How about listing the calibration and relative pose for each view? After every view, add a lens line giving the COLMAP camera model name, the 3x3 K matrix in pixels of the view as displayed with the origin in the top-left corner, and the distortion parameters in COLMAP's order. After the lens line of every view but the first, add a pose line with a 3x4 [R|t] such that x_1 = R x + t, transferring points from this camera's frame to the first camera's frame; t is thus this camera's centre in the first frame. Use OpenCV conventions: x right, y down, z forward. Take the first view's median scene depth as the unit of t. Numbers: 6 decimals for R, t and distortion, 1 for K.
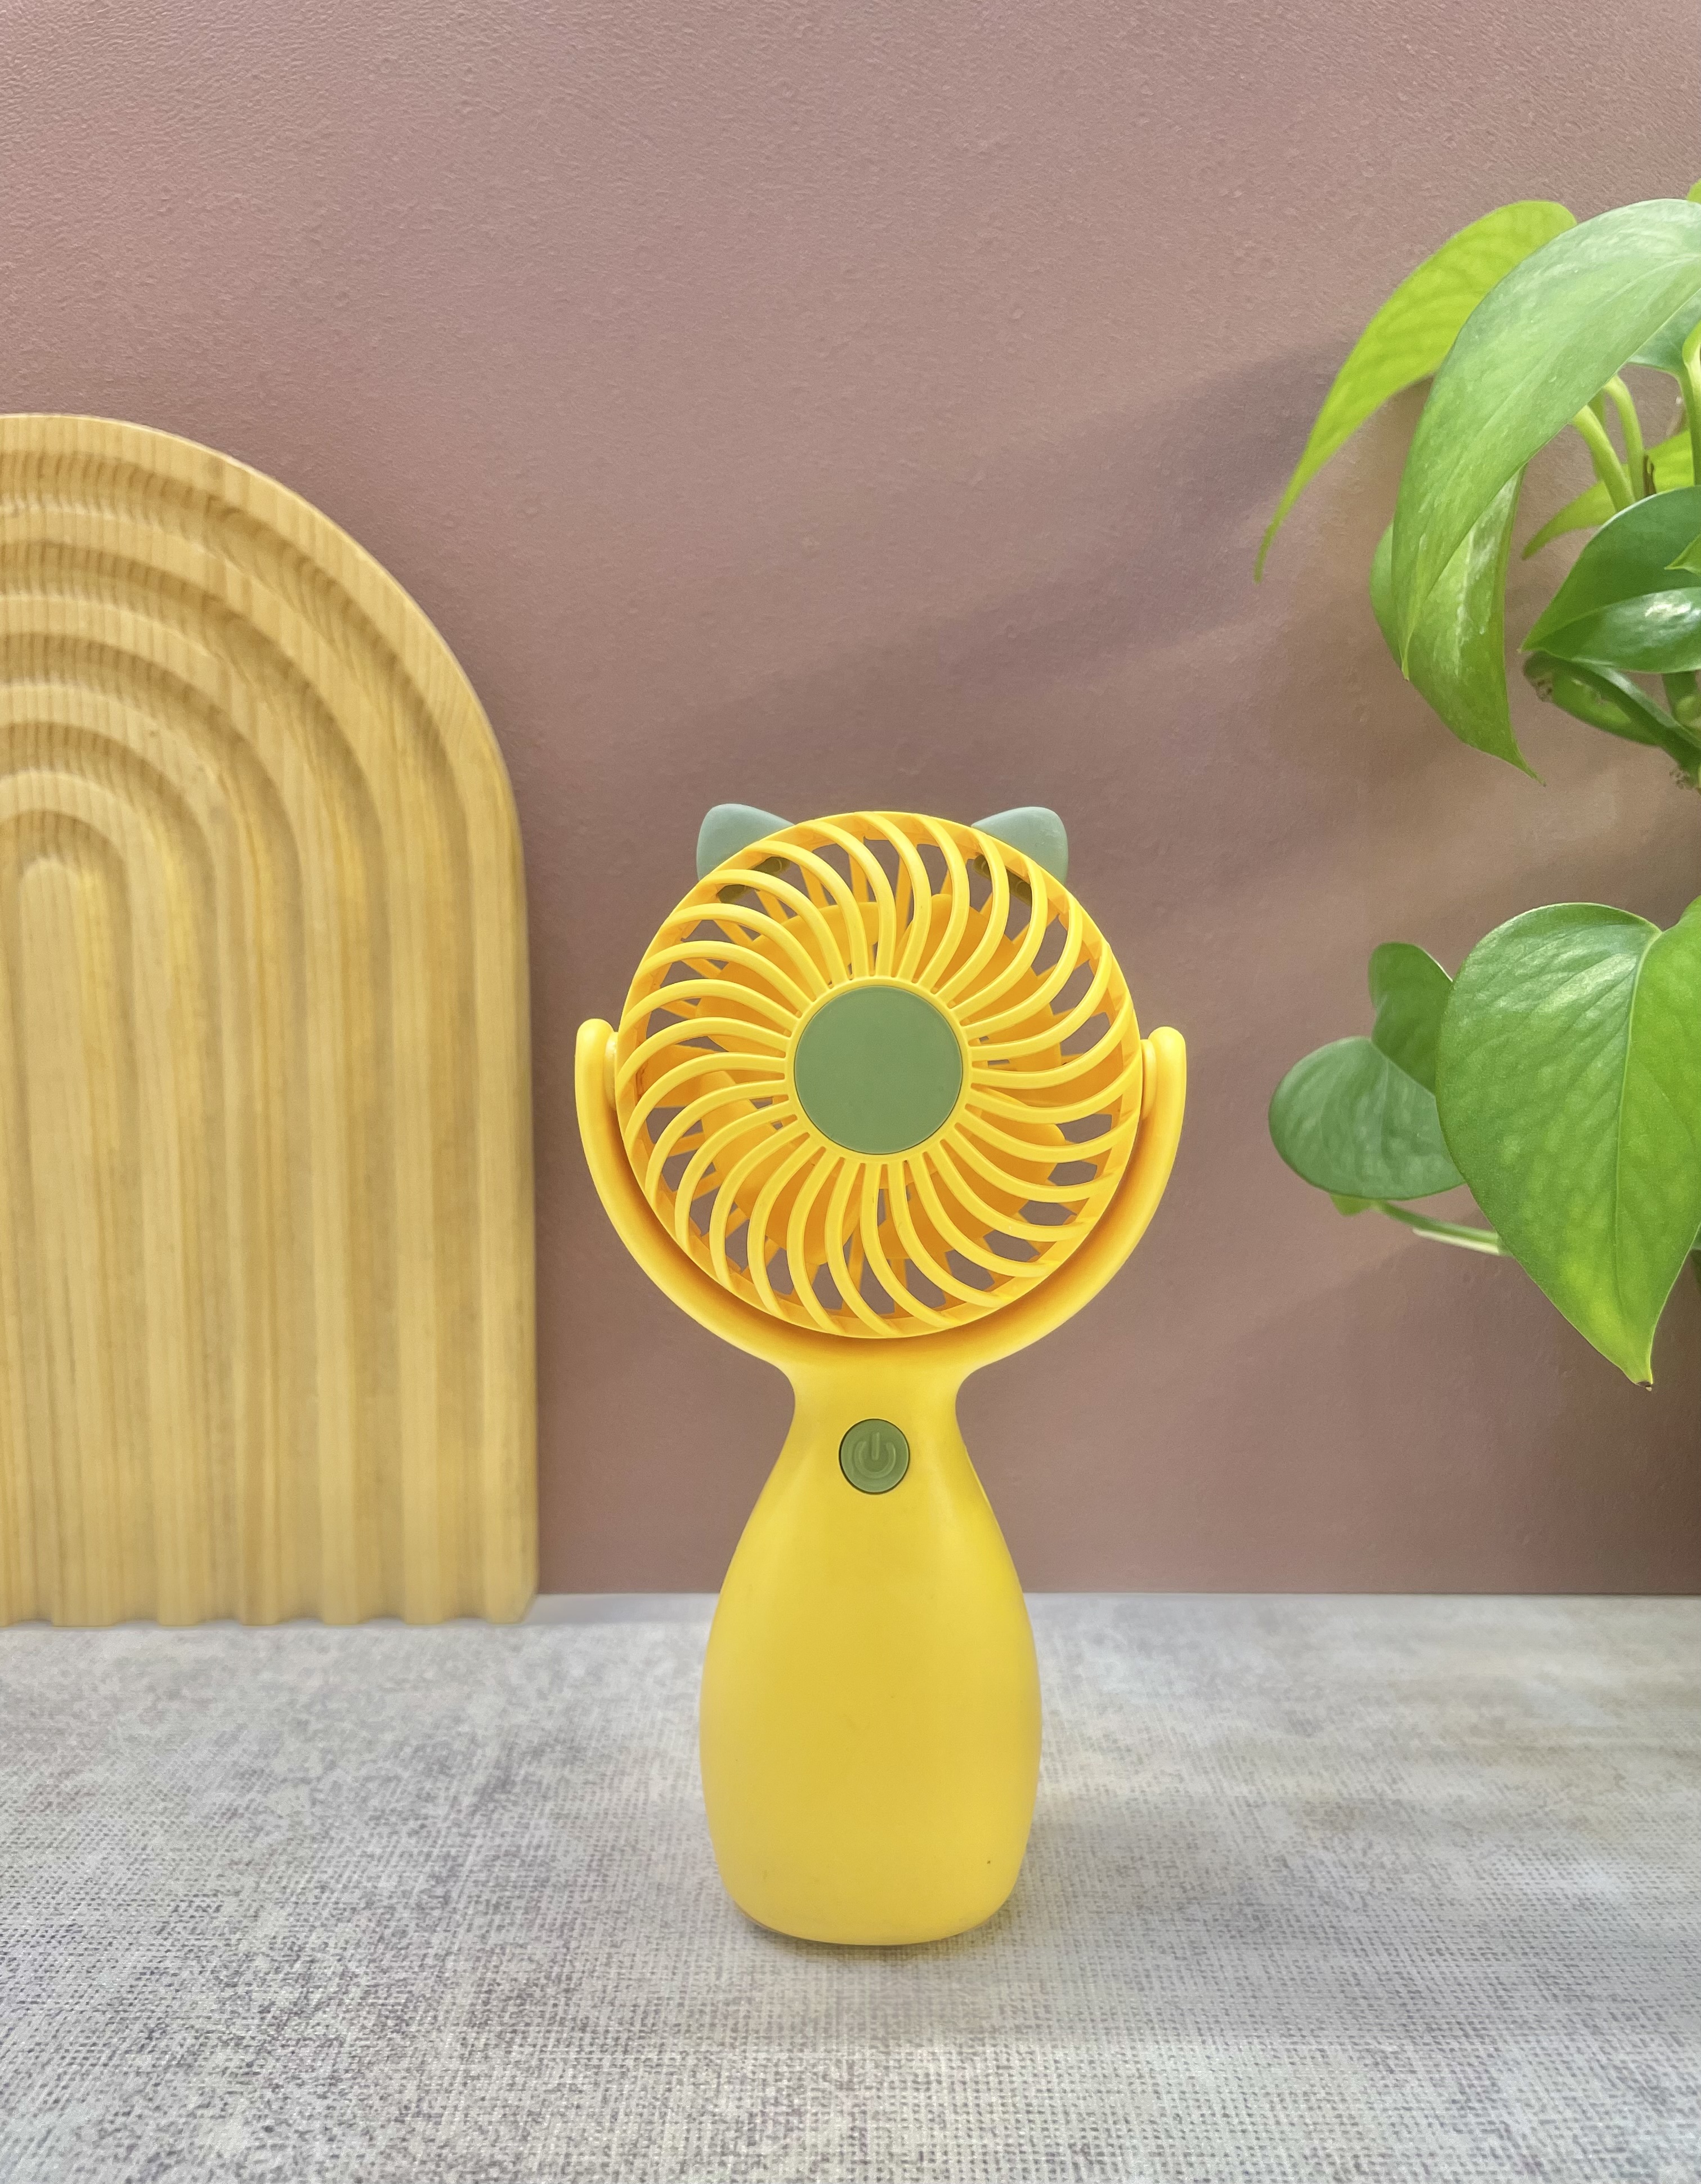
lens RADIAL K [[1764.9, 0, 848.7], [0, 1764.9, 1131.3], [0, 0, 1]] dist [0.051665, -0.102609]
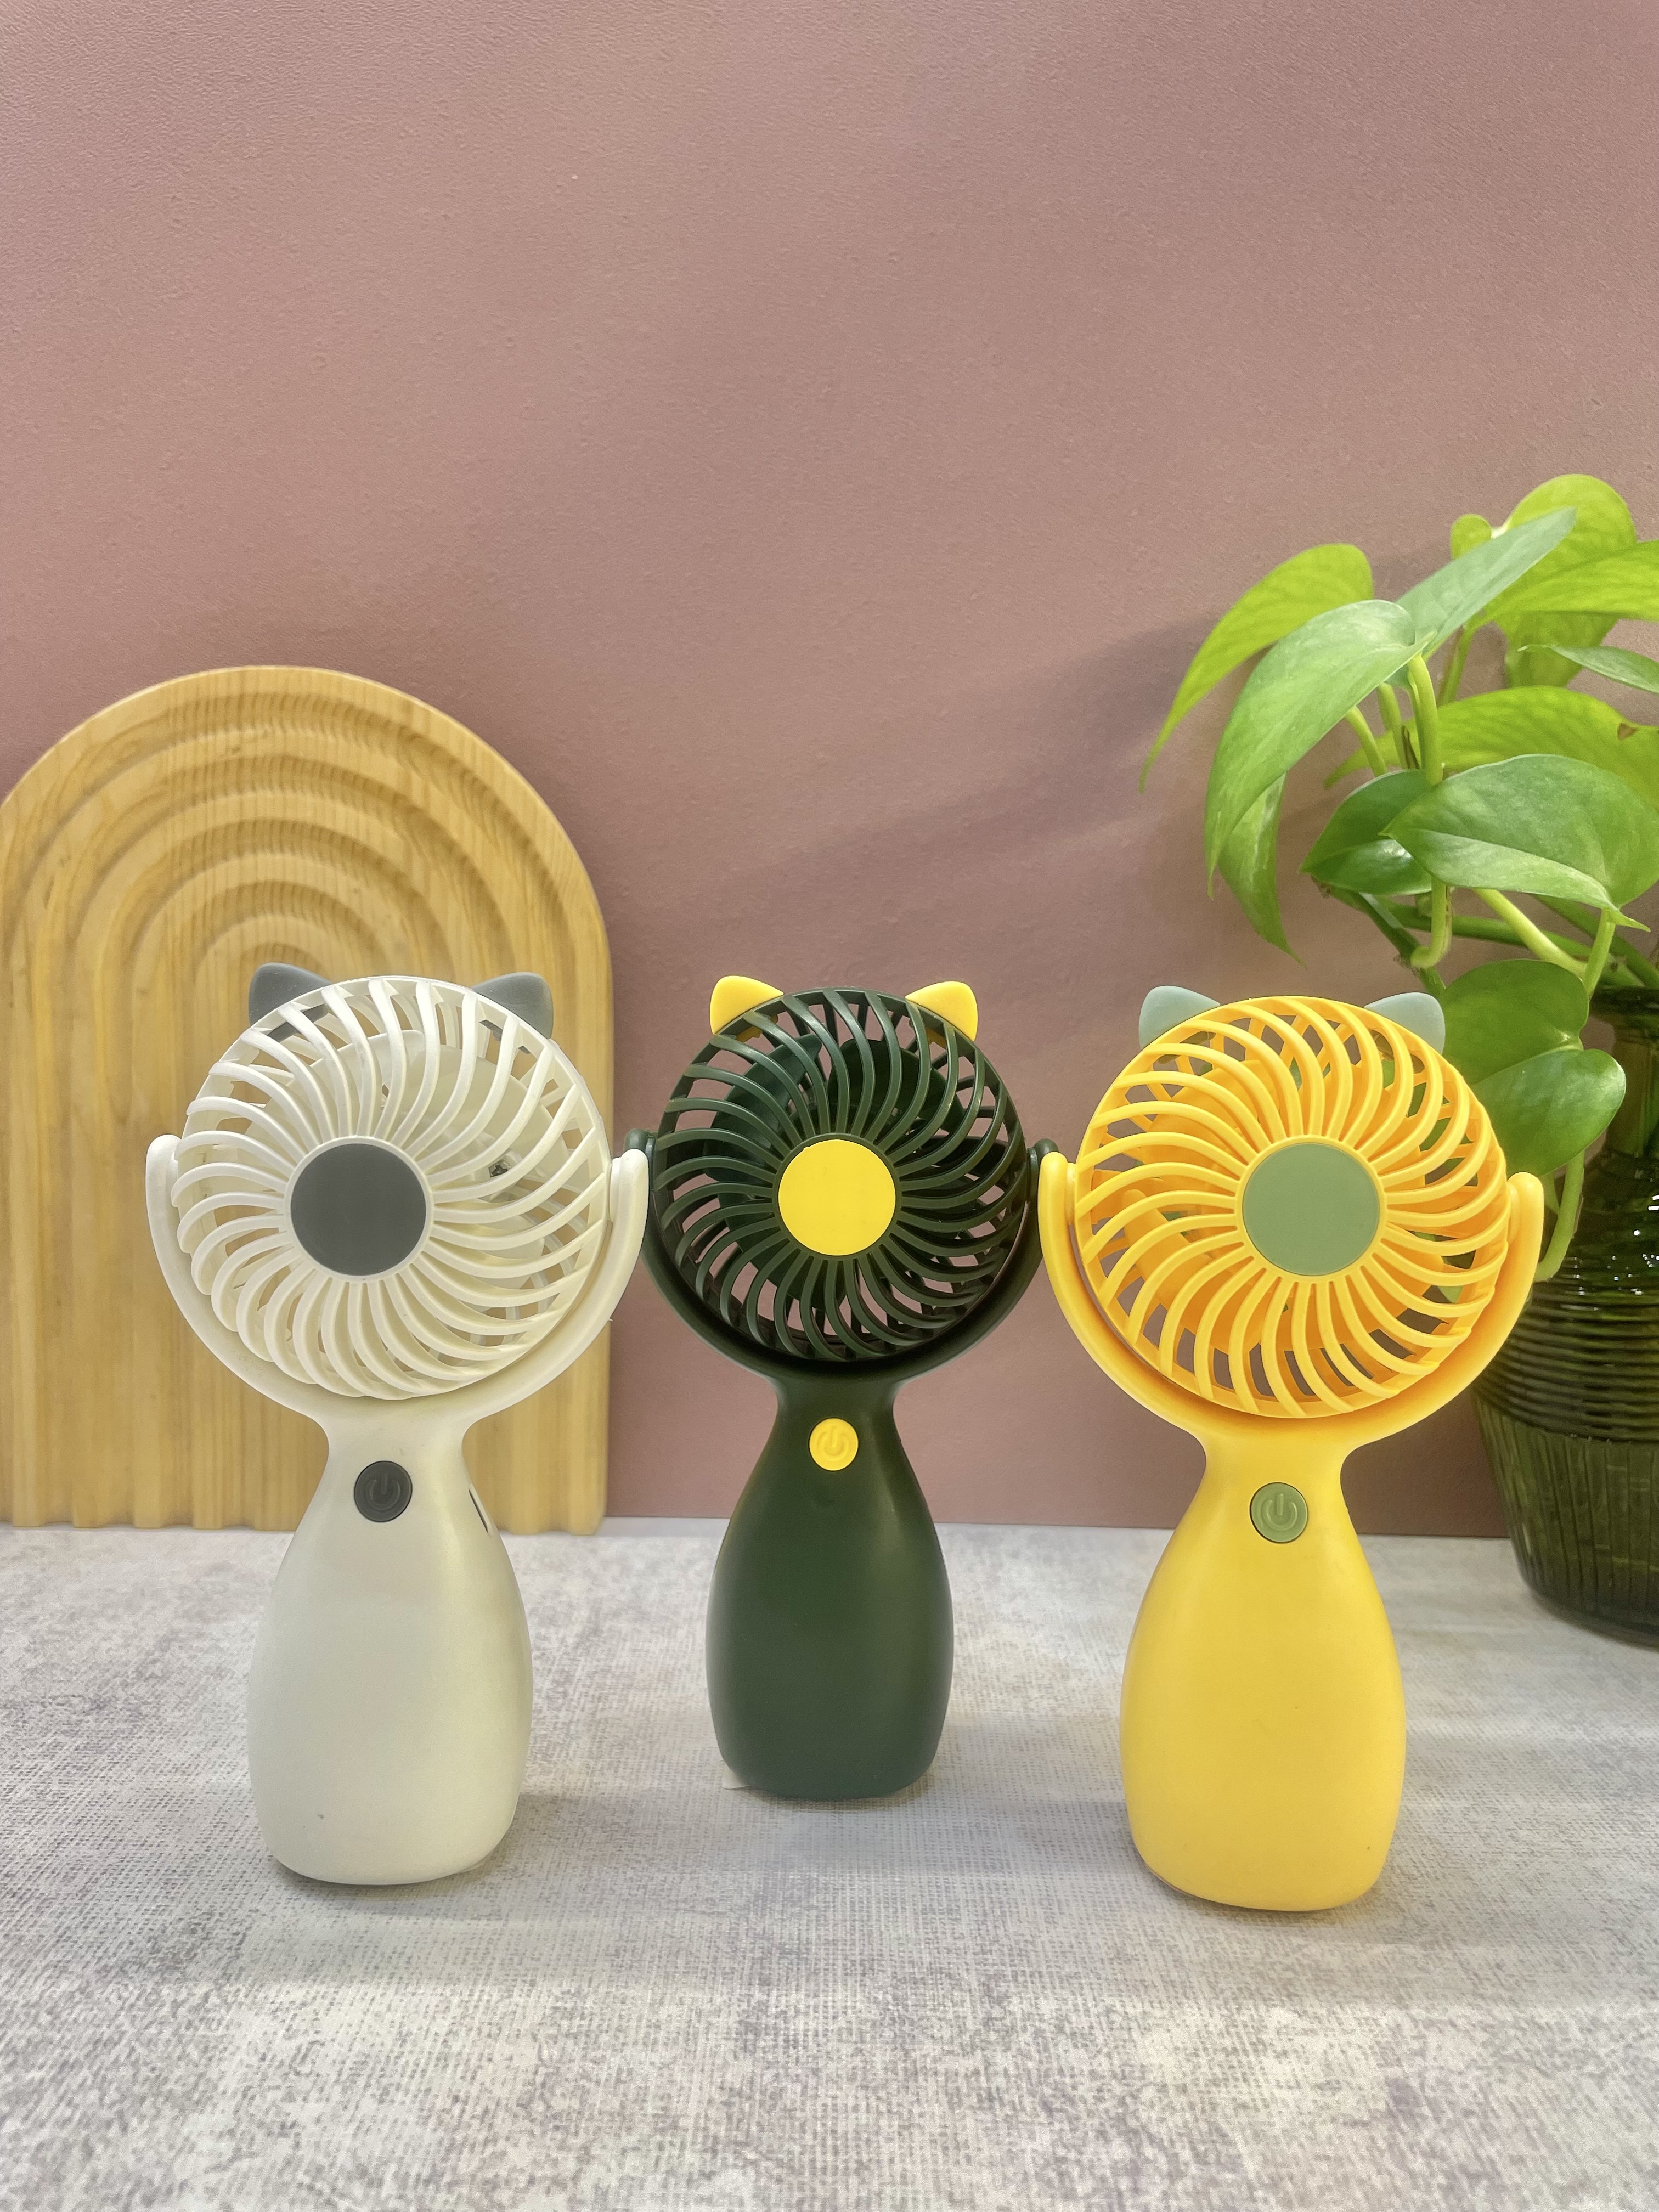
lens RADIAL K [[1713.6, 0, 830.0], [0, 1713.6, 1096.5], [0, 0, 1]] dist [0.053354, -0.101258]
pose [[0.999784, 0.020402, -0.004025, -0.006647], [-0.020529, 0.999195, -0.034472, -0.026568], [0.003318, 0.034547, 0.999398, -0.465105]]
